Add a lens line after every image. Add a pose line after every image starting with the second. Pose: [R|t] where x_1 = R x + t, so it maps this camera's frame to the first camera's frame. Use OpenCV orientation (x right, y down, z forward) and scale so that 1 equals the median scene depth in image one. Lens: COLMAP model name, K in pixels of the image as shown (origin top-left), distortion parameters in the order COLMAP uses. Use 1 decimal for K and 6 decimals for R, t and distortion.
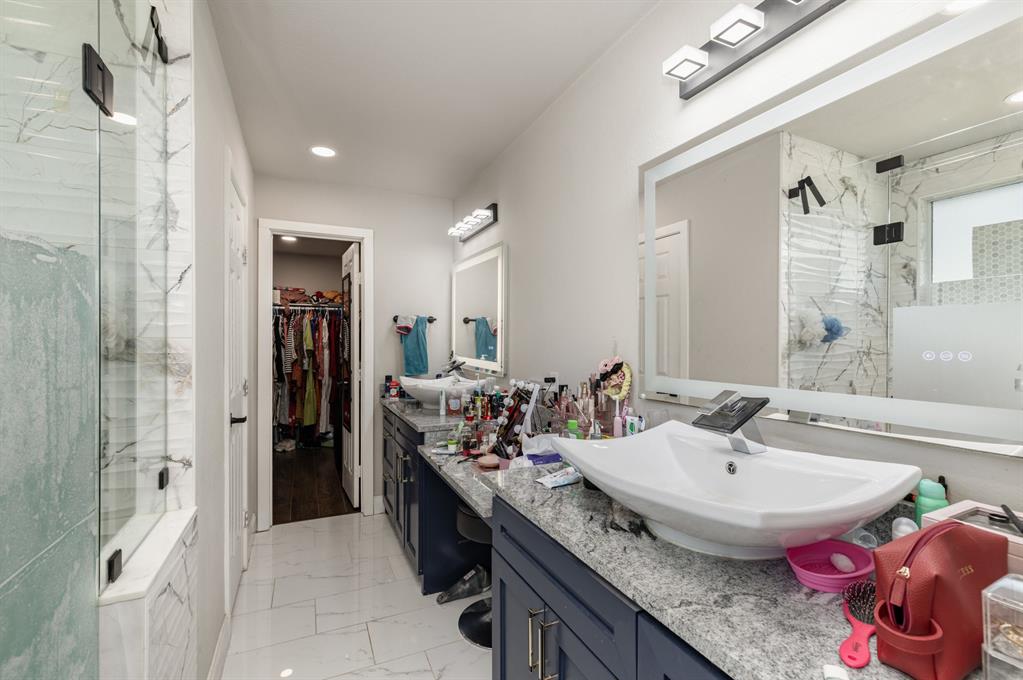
lens RADIAL K [[447.2, 0, 509.0], [0, 447.2, 341.4], [0, 0, 1]] dist [-0.000061, 0.000800]
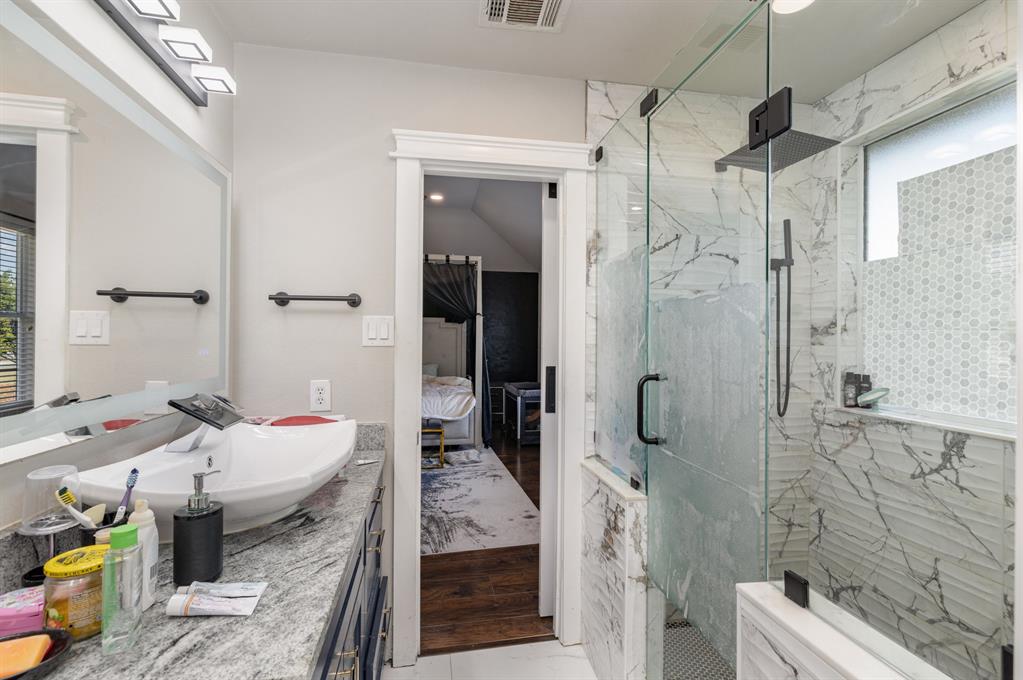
lens RADIAL K [[447.2, 0, 507.6], [0, 447.2, 339.4], [0, 0, 1]] dist [-0.000061, 0.000800]
pose [[-0.967133, -0.007704, 0.254156, -0.614454], [-0.008007, 0.999968, -0.000158, -0.025850], [-0.254146, -0.002188, -0.967163, 2.412130]]
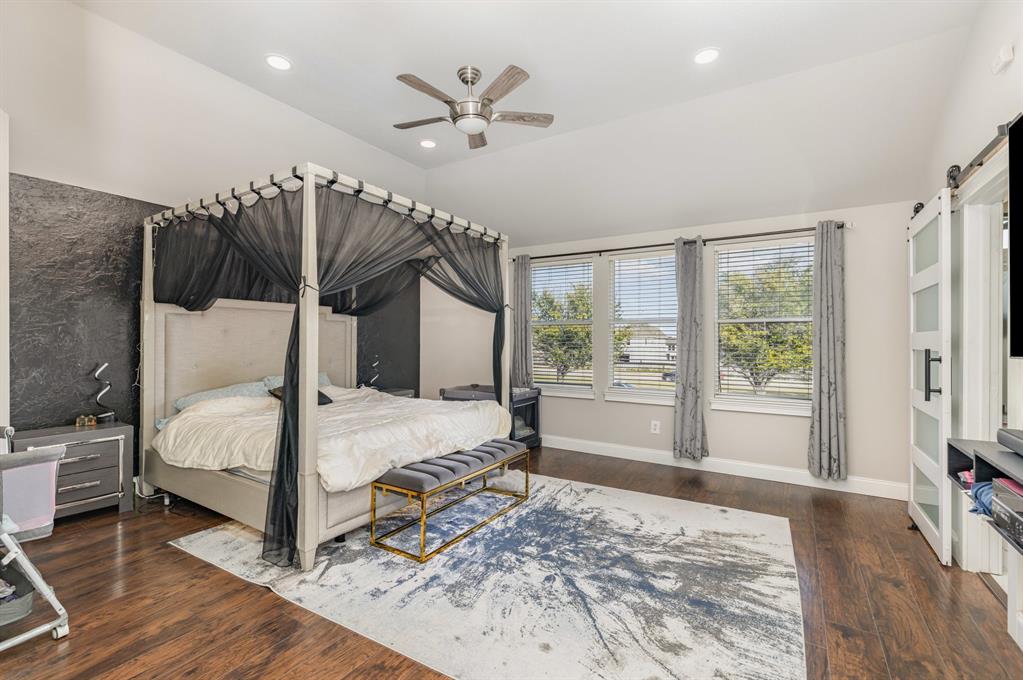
lens RADIAL K [[447.2, 0, 508.1], [0, 447.2, 337.2], [0, 0, 1]] dist [-0.000061, 0.000800]
pose [[-0.846540, -0.009805, -0.532235, 0.989741], [-0.004802, 0.999930, -0.010784, -0.003387], [0.532303, -0.006573, -0.846528, 1.882192]]
